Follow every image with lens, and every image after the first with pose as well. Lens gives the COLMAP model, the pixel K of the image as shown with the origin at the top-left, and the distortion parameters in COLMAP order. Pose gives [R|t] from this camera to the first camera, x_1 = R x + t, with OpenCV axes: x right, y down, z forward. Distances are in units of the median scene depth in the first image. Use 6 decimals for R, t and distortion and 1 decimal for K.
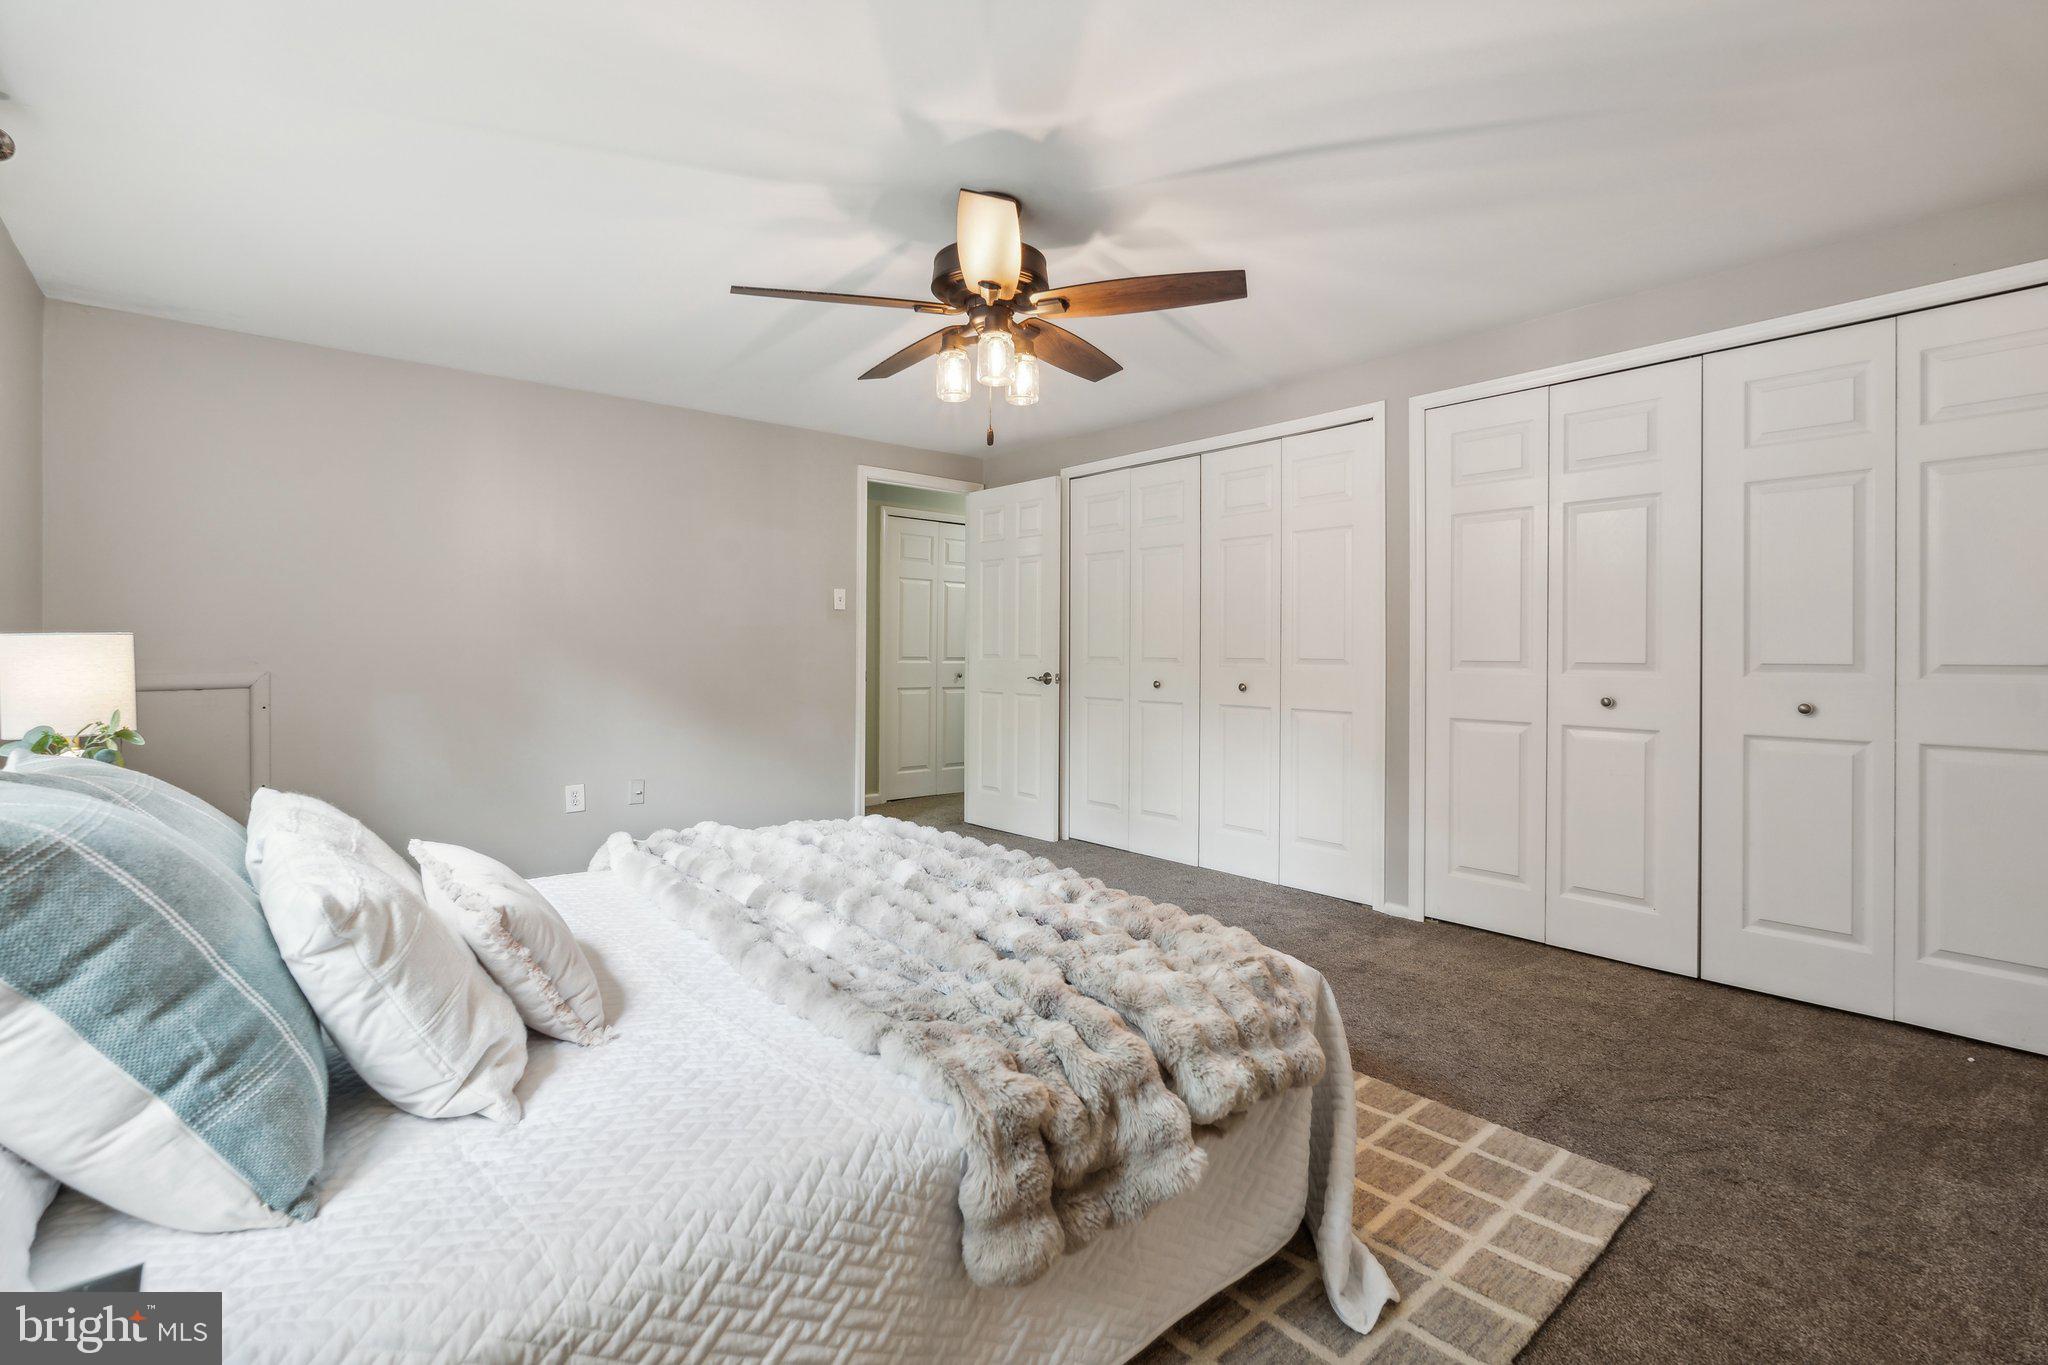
lens RADIAL K [[915.8, 0, 1001.4], [0, 915.8, 648.4], [0, 0, 1]] dist [0.000125, 0.000053]
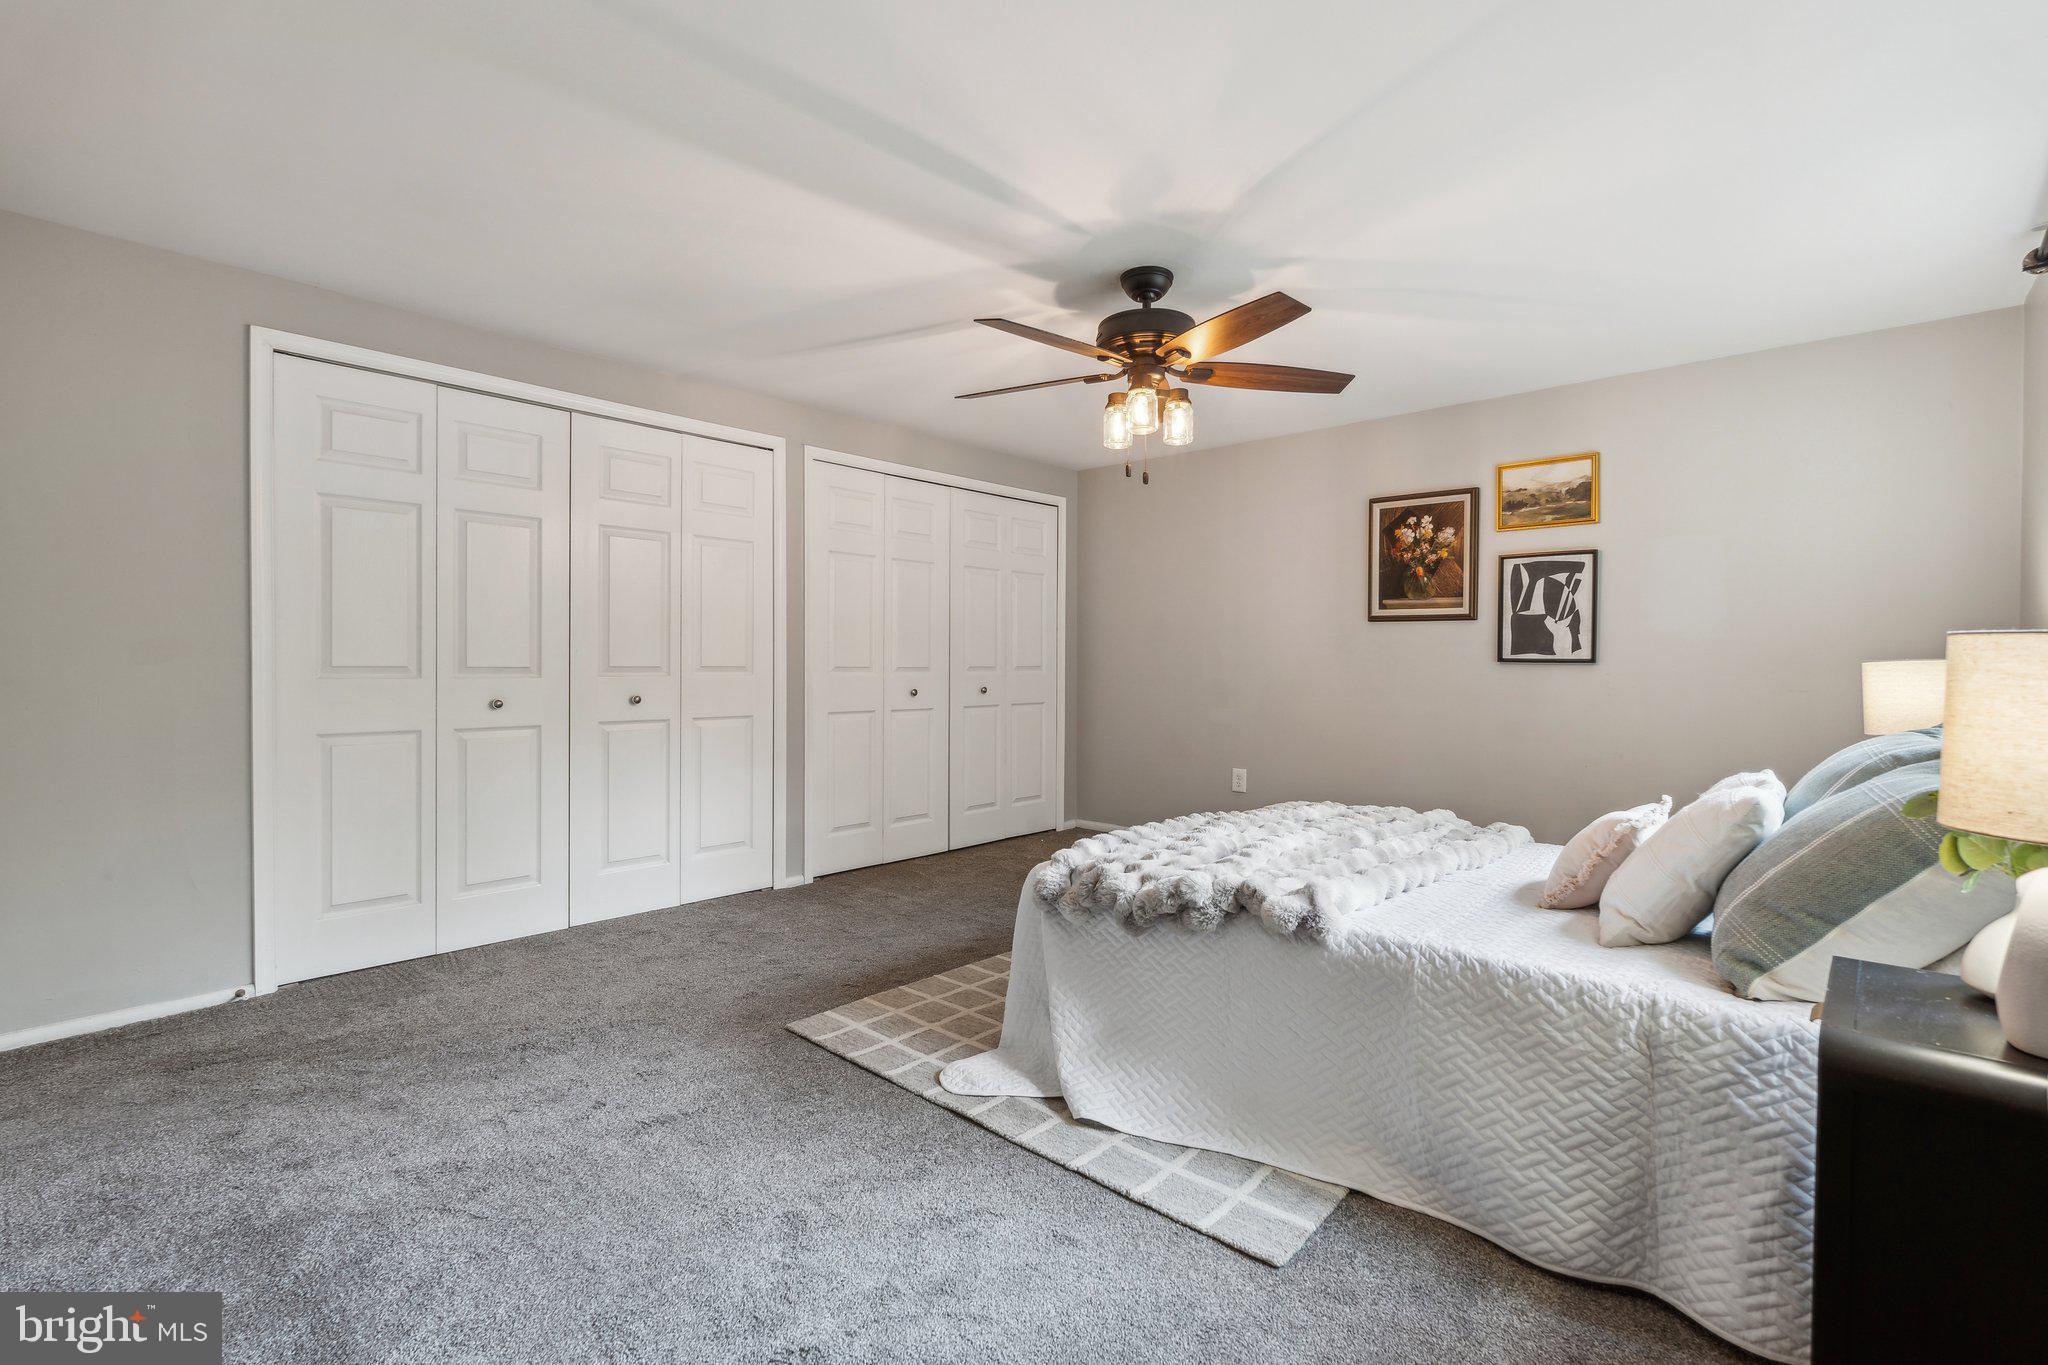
lens RADIAL K [[923.7, 0, 1015.9], [0, 923.7, 668.1], [0, 0, 1]] dist [-0.001744, -0.000532]
pose [[-0.122162, -0.010933, 0.992450, -0.804109], [-0.009143, 0.999909, 0.009889, 0.000231], [-0.992468, -0.007866, -0.122251, 0.907676]]
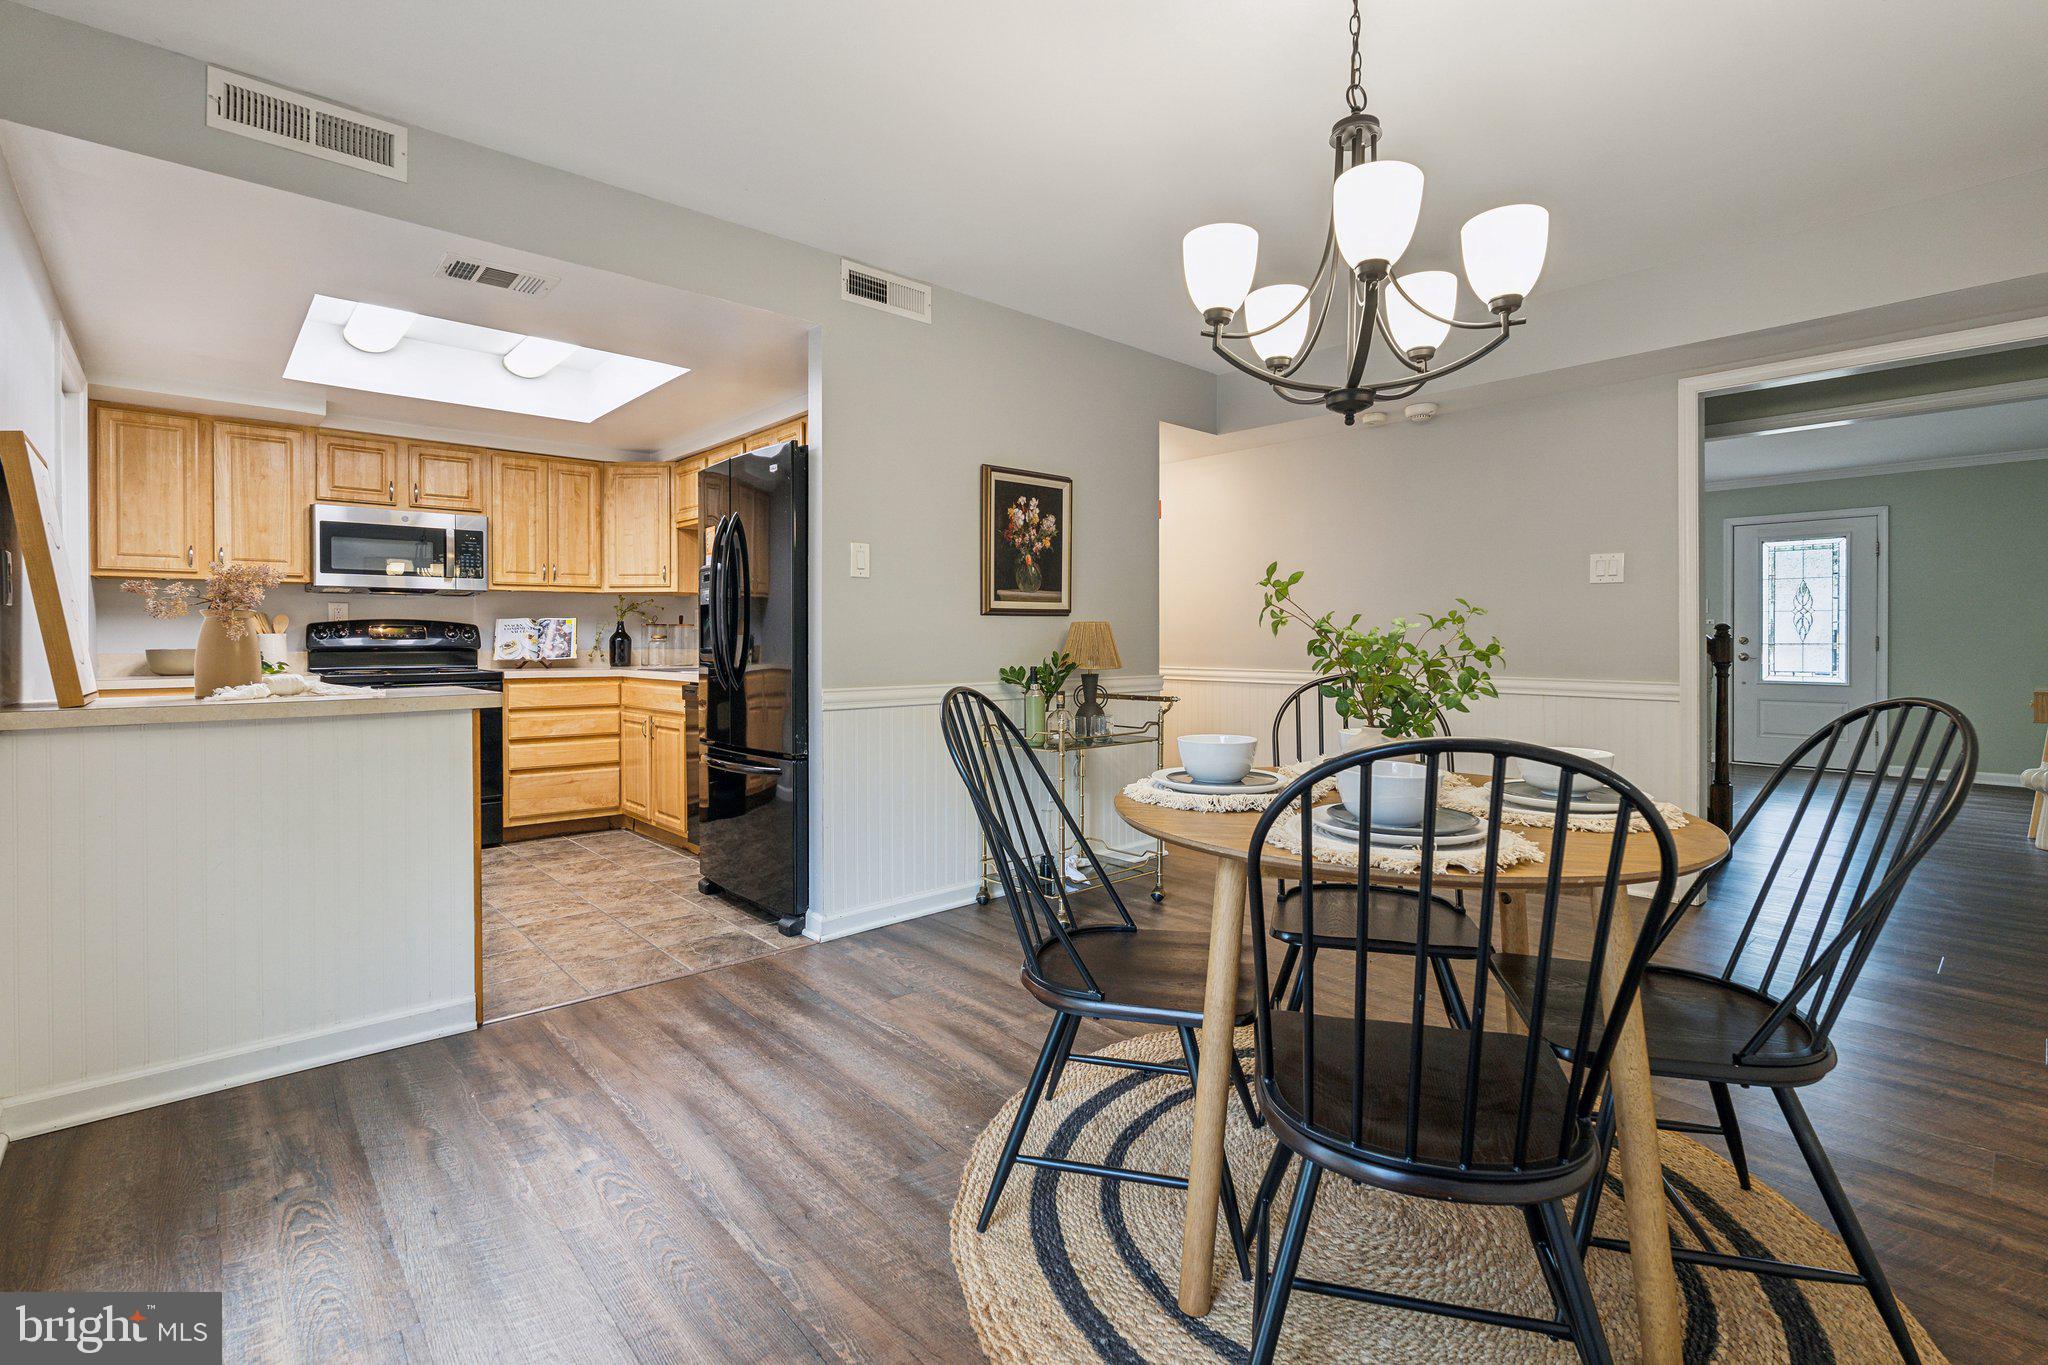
lens RADIAL K [[921.5, 0, 1023.1], [0, 921.5, 644.0], [0, 0, 1]] dist [-0.000926, -0.000515]
pose [[-0.999230, 0.008180, -0.038371, 0.412401], [0.007853, 0.999932, 0.008668, -0.031771], [0.038439, 0.008360, -0.999226, 1.313727]]
